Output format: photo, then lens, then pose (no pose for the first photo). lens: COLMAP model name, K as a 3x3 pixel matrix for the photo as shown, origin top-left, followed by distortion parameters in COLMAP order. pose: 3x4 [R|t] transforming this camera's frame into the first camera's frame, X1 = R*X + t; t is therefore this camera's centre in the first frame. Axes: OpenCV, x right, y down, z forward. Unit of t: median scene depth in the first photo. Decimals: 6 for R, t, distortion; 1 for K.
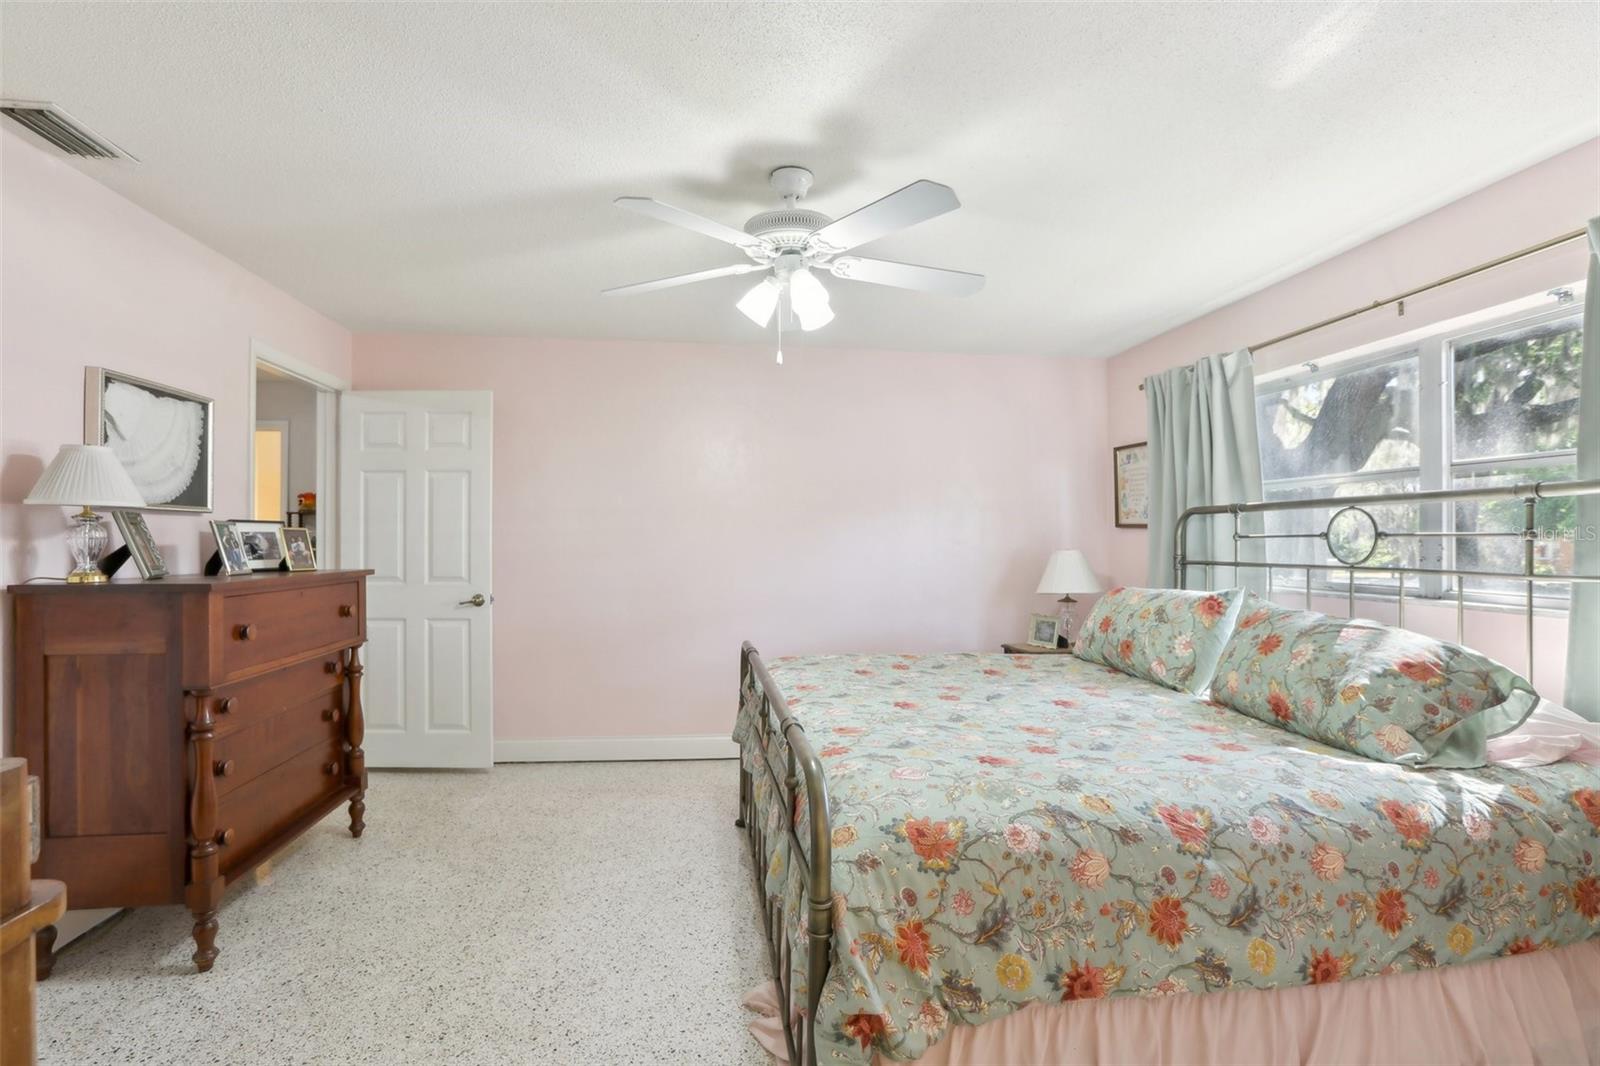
lens RADIAL K [[751.7, 0, 802.0], [0, 751.7, 537.3], [0, 0, 1]] dist [-0.061576, 0.028793]
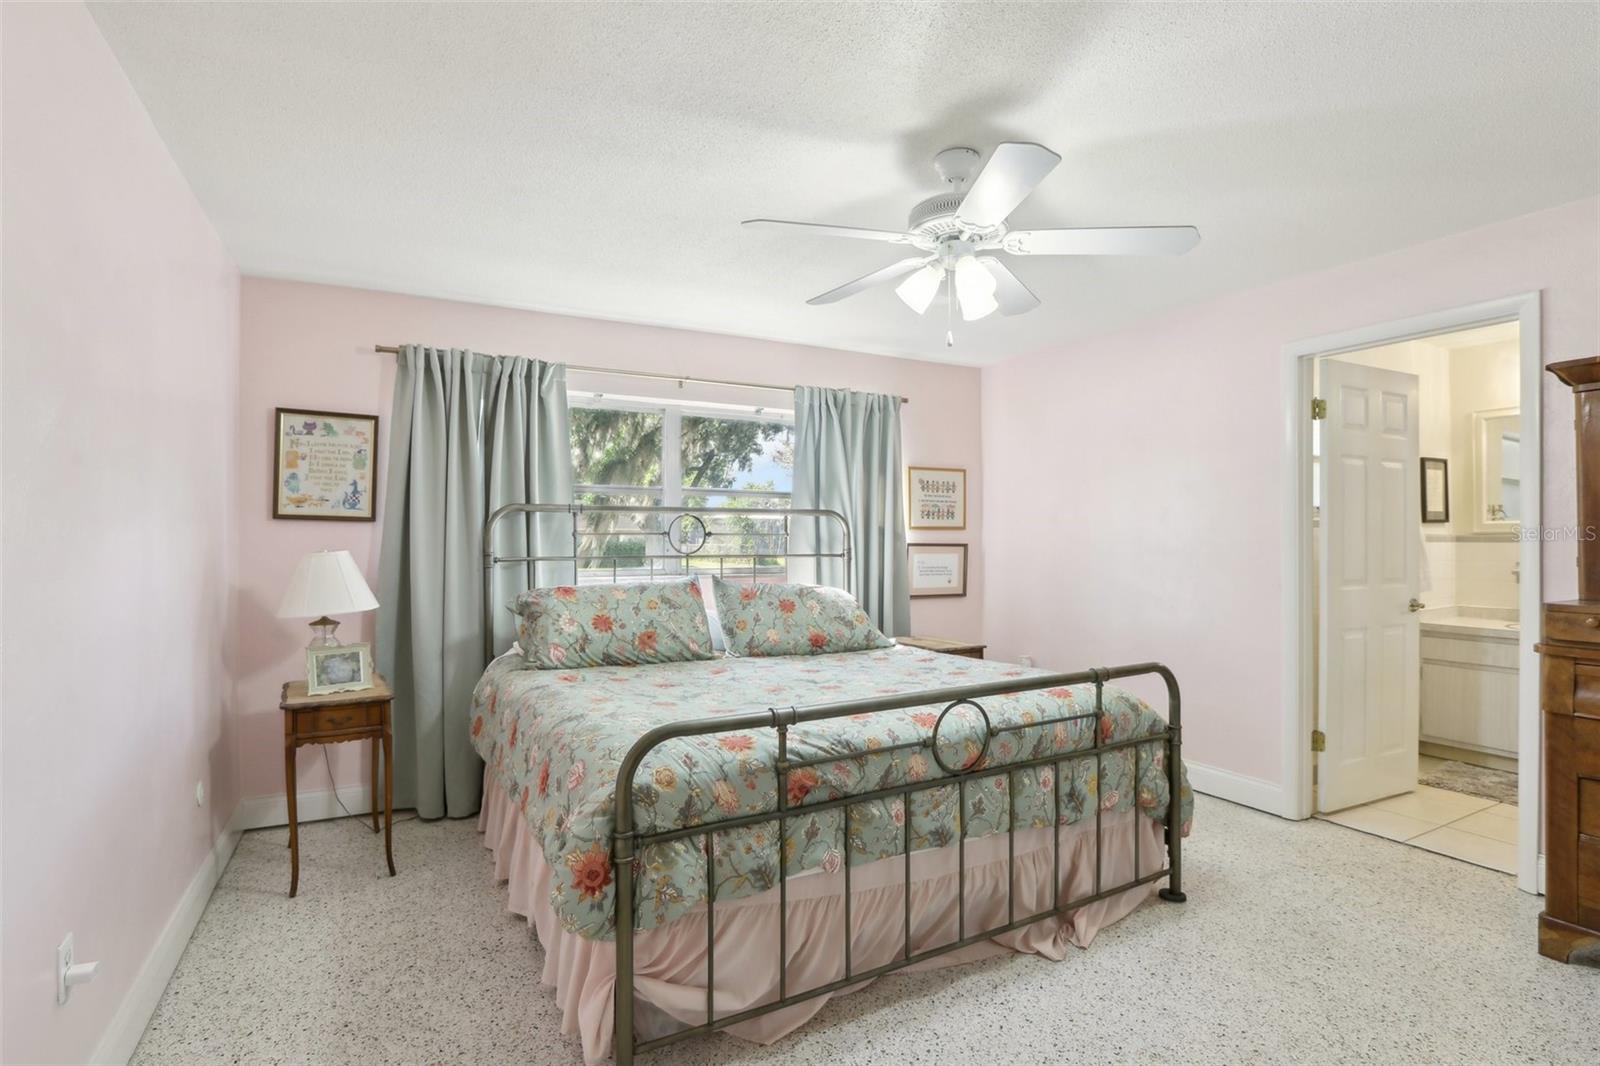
lens RADIAL K [[751.7, 0, 802.0], [0, 751.7, 537.3], [0, 0, 1]] dist [-0.061576, 0.028793]
pose [[-0.365381, 0.003322, 0.930852, -0.591277], [-0.005733, 0.999967, -0.005819, 0.008275], [-0.930841, -0.007463, -0.365349, 1.093910]]
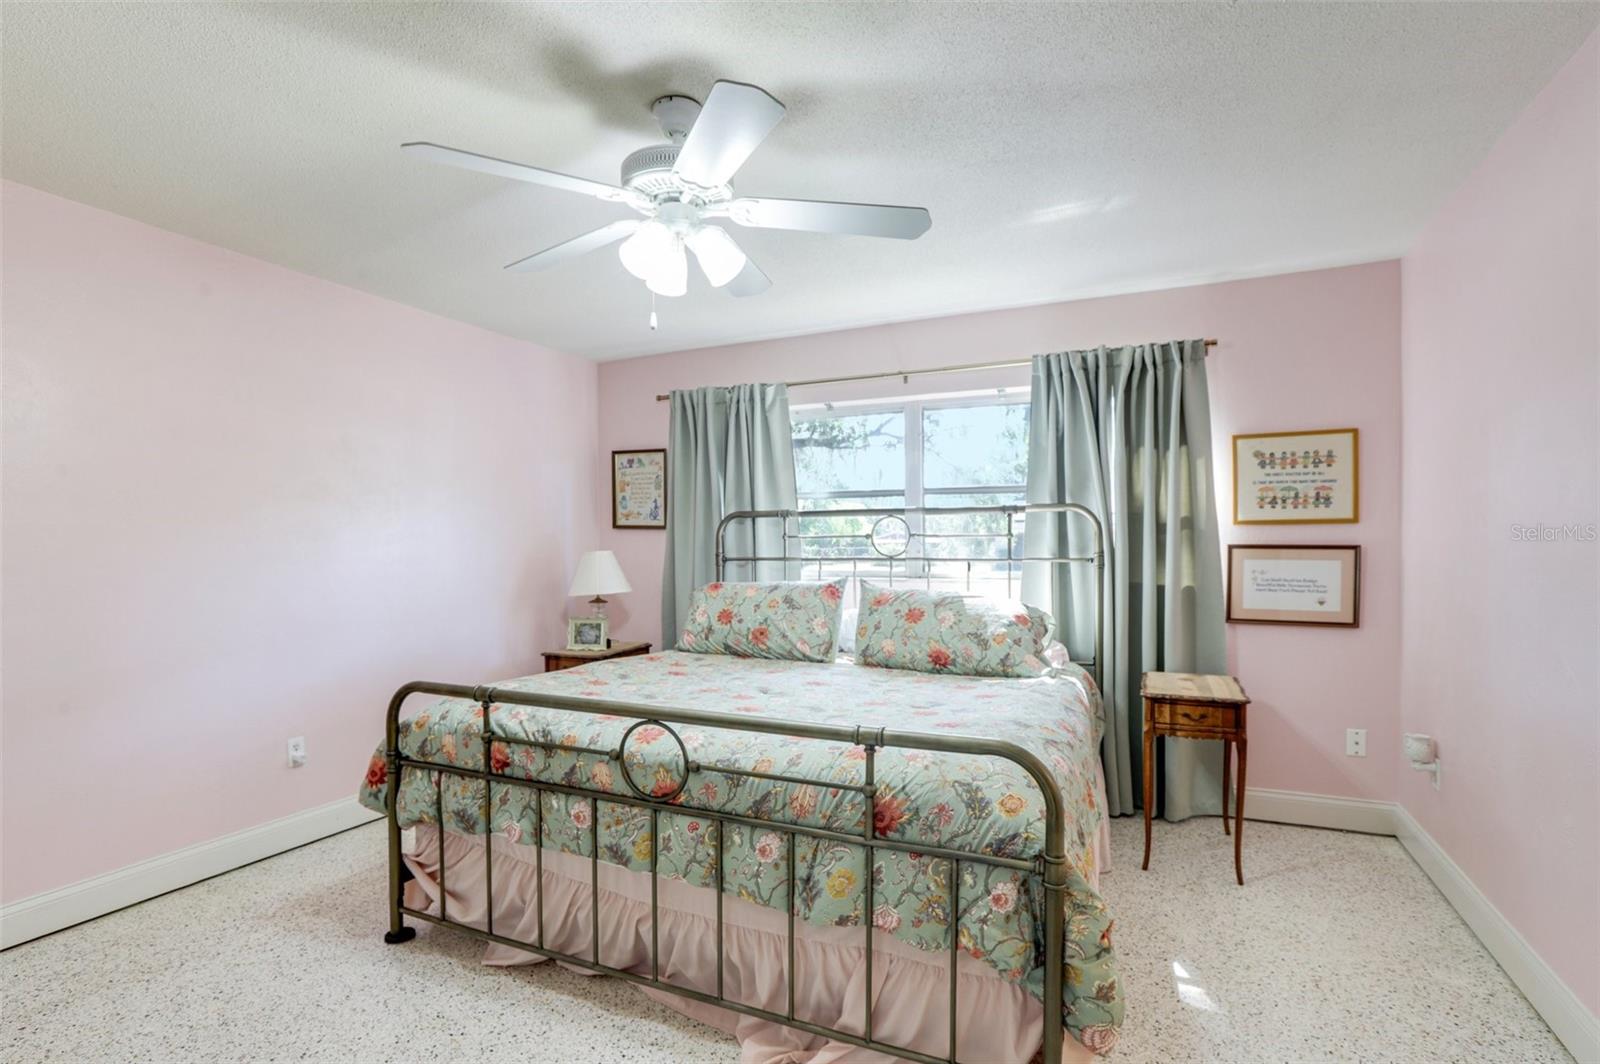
lens RADIAL K [[764.9, 0, 802.8], [0, 764.9, 557.8], [0, 0, 1]] dist [-0.052551, 0.000409]
pose [[0.520208, -0.021007, 0.853781, -0.484704], [0.000501, 0.999705, 0.024292, 0.002805], [-0.854039, -0.012209, 0.520065, 0.310810]]
